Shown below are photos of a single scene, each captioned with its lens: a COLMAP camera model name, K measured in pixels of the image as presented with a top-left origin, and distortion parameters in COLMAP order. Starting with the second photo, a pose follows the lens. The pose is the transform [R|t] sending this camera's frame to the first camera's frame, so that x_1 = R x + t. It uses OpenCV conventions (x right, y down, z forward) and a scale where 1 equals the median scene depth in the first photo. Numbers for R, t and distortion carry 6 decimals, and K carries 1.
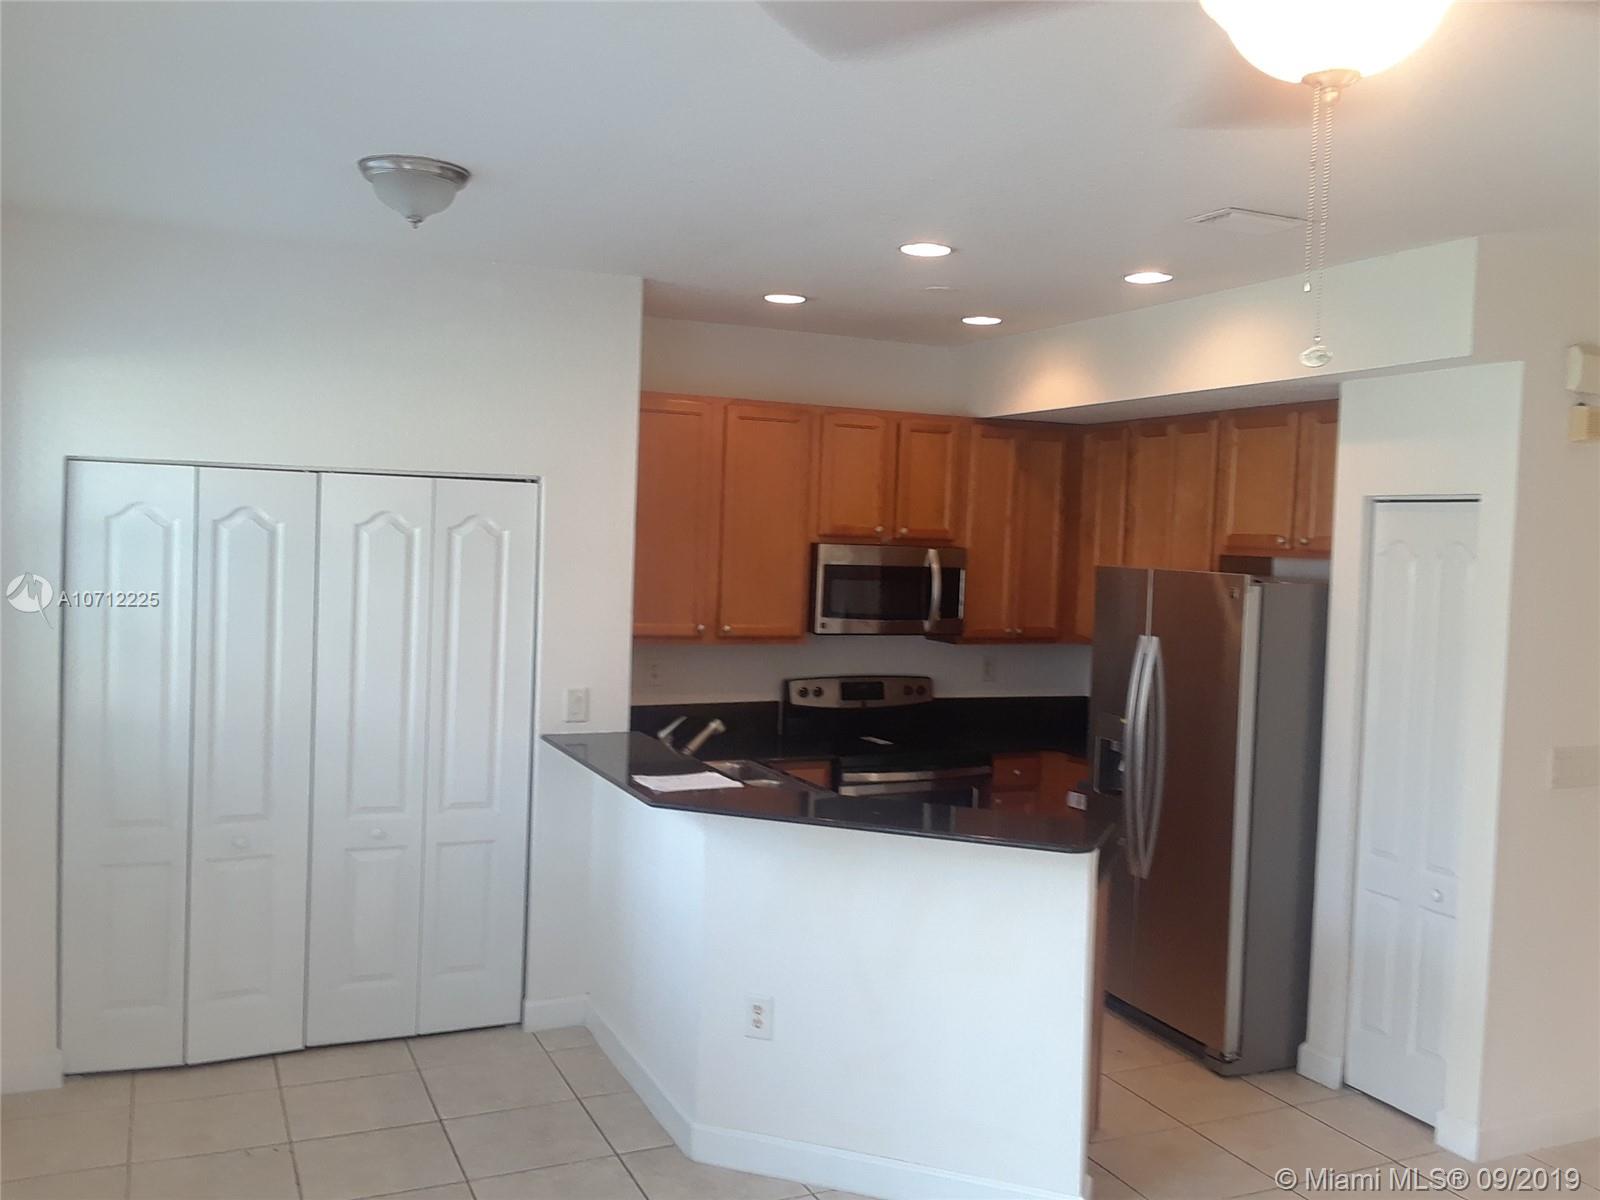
lens RADIAL K [[1373.3, 0, 801.2], [0, 1373.3, 600.9], [0, 0, 1]] dist [0.066687, 0.000433]
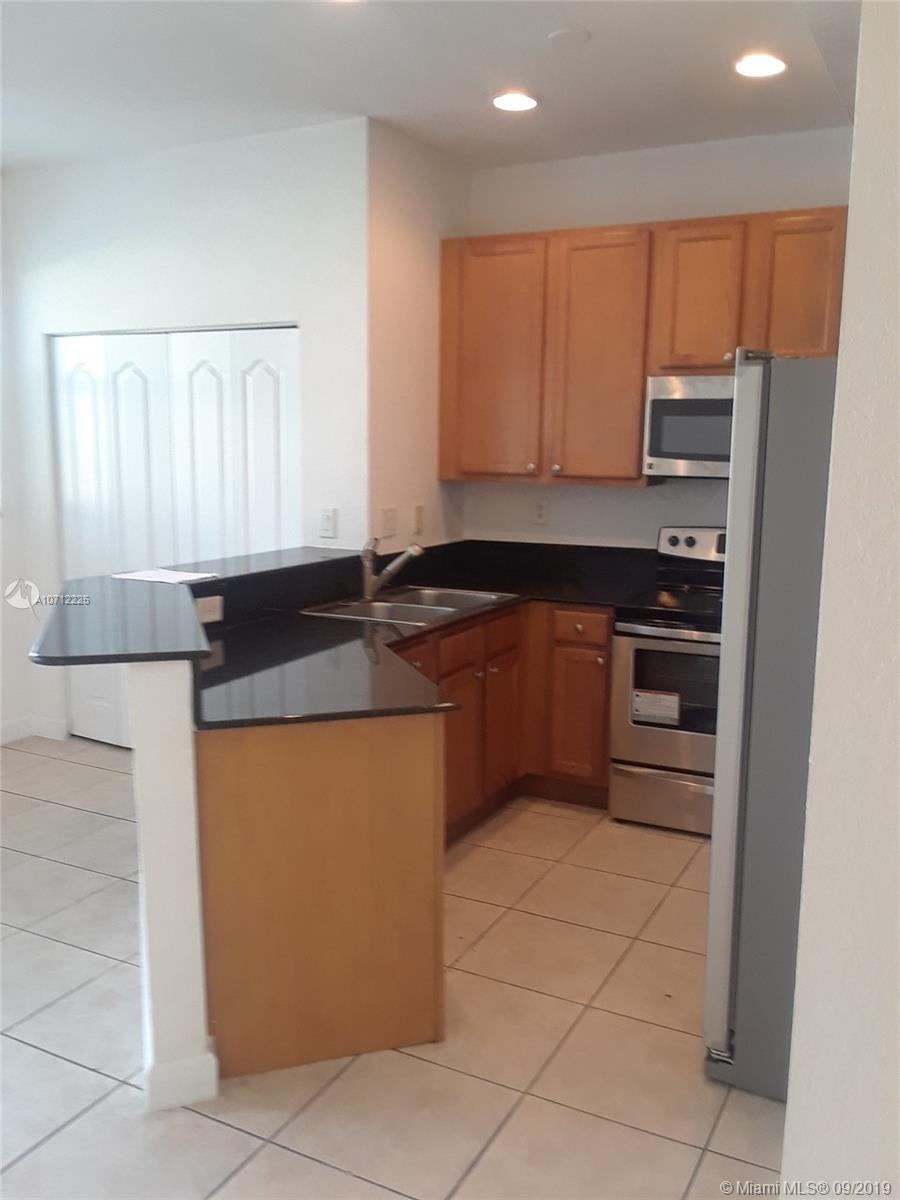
lens RADIAL K [[1030.0, 0, 452.5], [0, 1030.0, 595.9], [0, 0, 1]] dist [0.066687, 0.000433]
pose [[0.621289, 0.096867, -0.777571, 0.573303], [-0.029940, 0.994540, 0.099973, 0.046290], [0.783009, -0.038832, 0.620796, 0.537384]]
